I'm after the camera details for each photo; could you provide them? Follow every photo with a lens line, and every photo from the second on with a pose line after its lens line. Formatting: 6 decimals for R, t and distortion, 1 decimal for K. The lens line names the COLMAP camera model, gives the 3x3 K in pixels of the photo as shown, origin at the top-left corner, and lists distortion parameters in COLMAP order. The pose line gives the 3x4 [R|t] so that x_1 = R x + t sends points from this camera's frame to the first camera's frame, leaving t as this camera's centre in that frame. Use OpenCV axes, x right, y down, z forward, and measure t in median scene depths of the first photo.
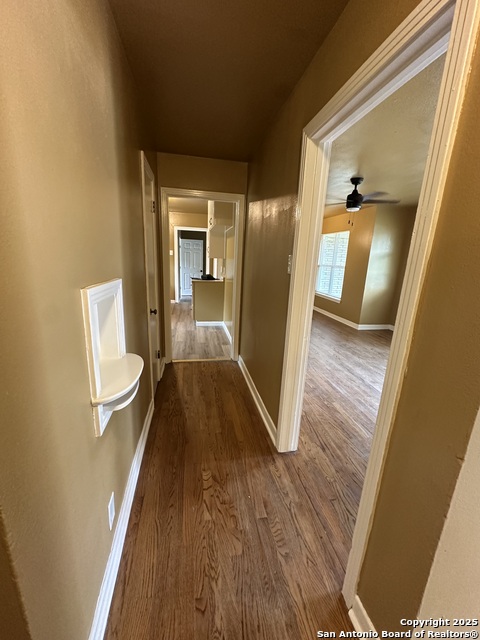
lens RADIAL K [[256.3, 0, 240.9], [0, 256.3, 318.4], [0, 0, 1]] dist [-0.001127, -0.000099]
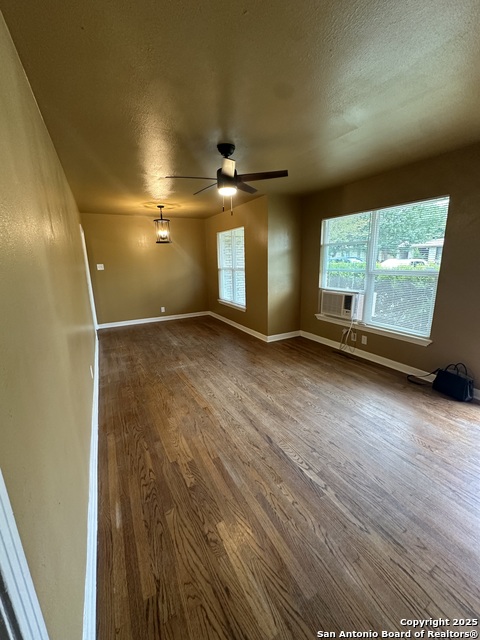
lens RADIAL K [[256.3, 0, 240.9], [0, 256.3, 318.4], [0, 0, 1]] dist [-0.001127, -0.000099]
pose [[0.951106, -0.132473, 0.279012, 0.186539], [0.135187, 0.990774, 0.009583, -0.067786], [-0.277707, 0.028604, 0.960240, 0.265266]]
